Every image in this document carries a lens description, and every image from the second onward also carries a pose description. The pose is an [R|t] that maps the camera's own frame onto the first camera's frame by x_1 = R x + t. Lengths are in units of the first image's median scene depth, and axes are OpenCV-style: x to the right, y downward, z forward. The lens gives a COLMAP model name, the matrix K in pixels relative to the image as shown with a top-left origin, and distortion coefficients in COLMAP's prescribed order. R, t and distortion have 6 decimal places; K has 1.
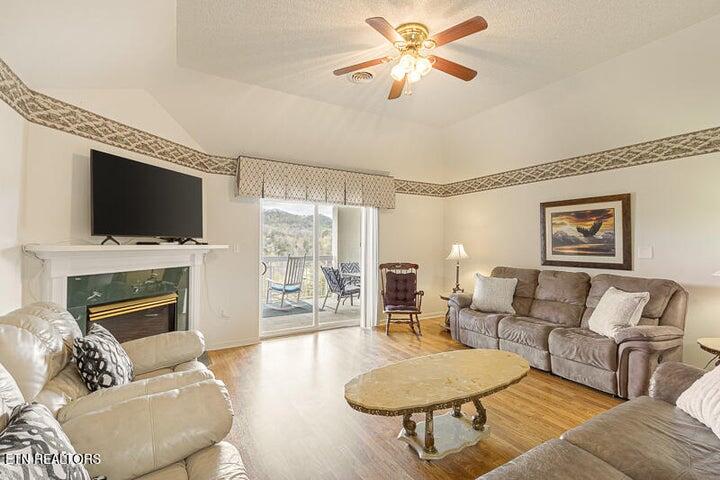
lens RADIAL K [[340.6, 0, 358.8], [0, 340.6, 235.4], [0, 0, 1]] dist [0.002214, -0.000192]
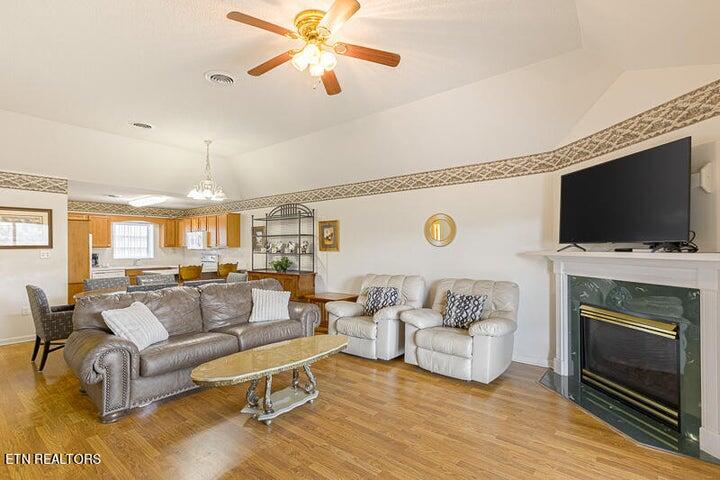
lens RADIAL K [[340.6, 0, 359.1], [0, 340.6, 237.3], [0, 0, 1]] dist [0.002214, -0.000192]
pose [[-0.924983, -0.016456, -0.379652, 0.267141], [0.003828, 0.998608, -0.052612, 0.028745], [0.379989, -0.050119, -0.923632, 1.324260]]
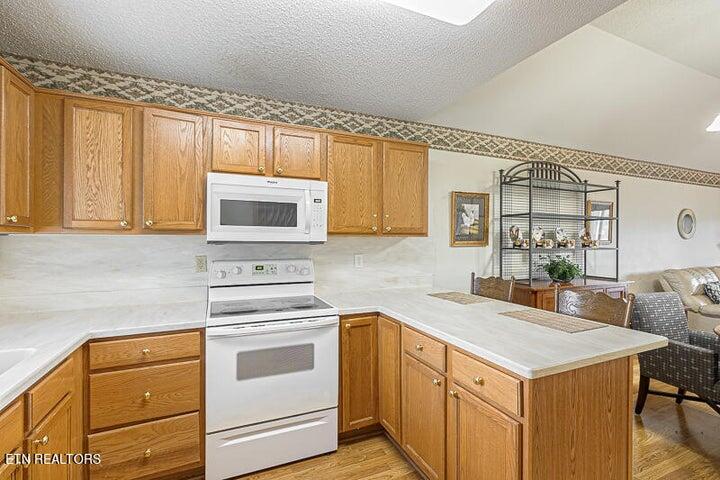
lens RADIAL K [[340.6, 0, 354.1], [0, 340.6, 232.0], [0, 0, 1]] dist [0.002214, -0.000192]
pose [[-0.086711, -0.017173, -0.996085, 0.962010], [0.009752, 0.999789, -0.018086, -0.018781], [0.996186, -0.011282, -0.086525, -0.863217]]
